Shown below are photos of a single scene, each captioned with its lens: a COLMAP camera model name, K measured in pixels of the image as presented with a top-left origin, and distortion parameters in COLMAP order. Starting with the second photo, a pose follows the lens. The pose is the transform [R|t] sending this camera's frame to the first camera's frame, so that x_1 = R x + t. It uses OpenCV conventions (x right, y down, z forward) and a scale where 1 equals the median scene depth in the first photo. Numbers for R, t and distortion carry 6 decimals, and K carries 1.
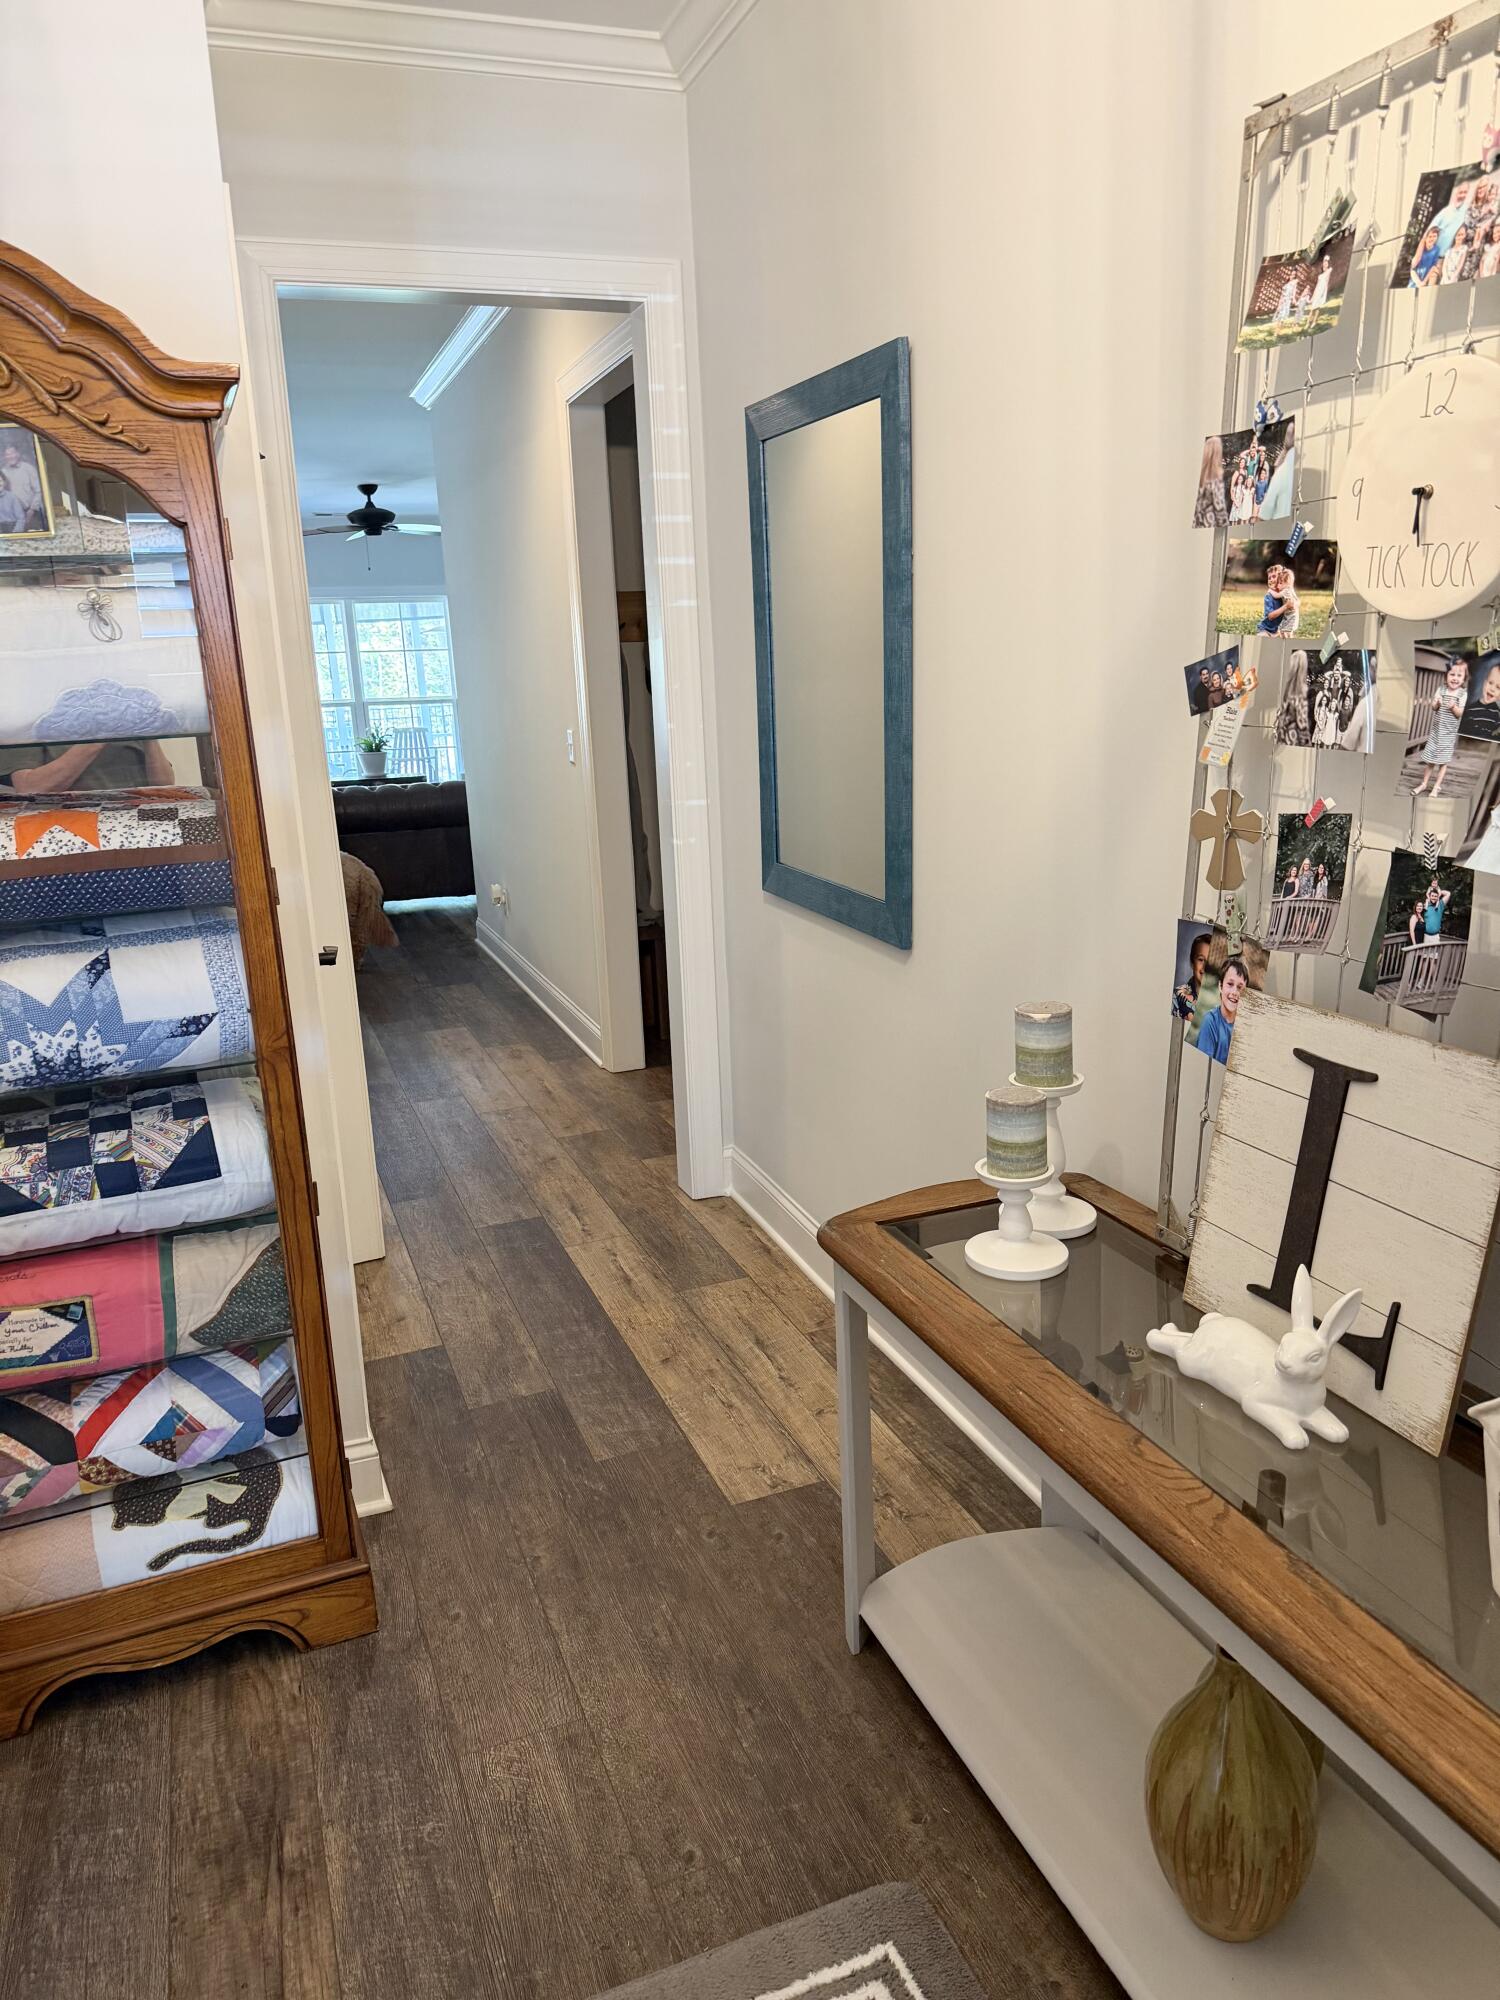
lens RADIAL K [[1397.5, 0, 750.0], [0, 1397.5, 1000.0], [0, 0, 1]] dist [0.128065, -0.131721]
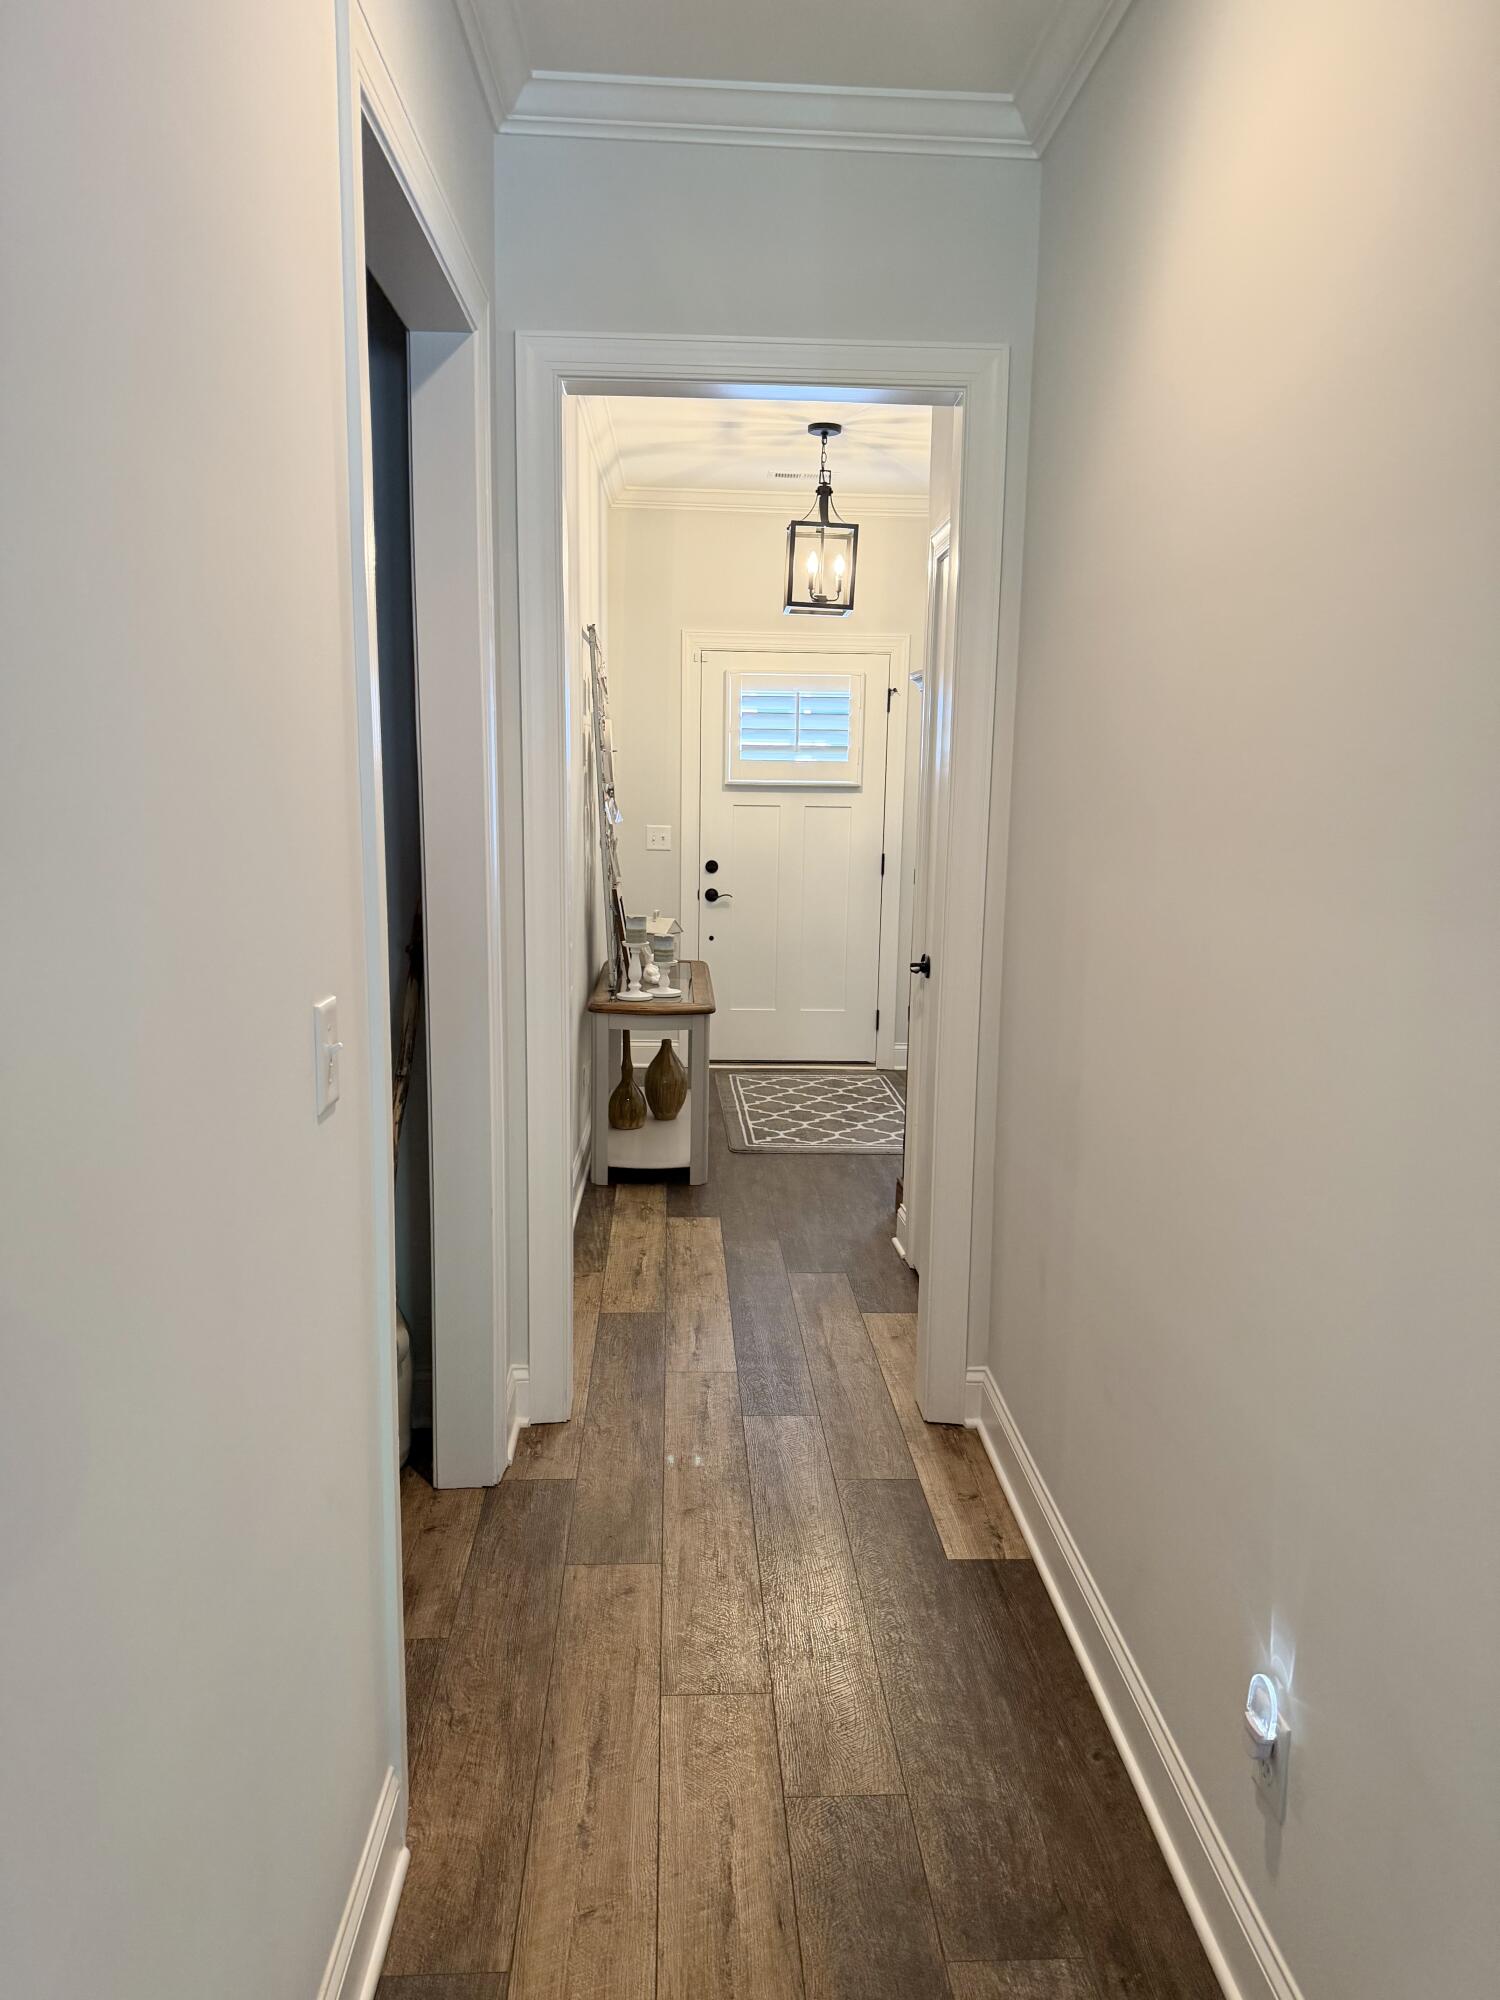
lens RADIAL K [[1397.5, 0, 750.0], [0, 1397.5, 1000.0], [0, 0, 1]] dist [0.128065, -0.131721]
pose [[-0.949965, -0.025358, 0.311325, -0.504799], [0.097723, 0.922537, 0.373330, -0.493224], [-0.296675, 0.385074, -0.873900, 2.008922]]
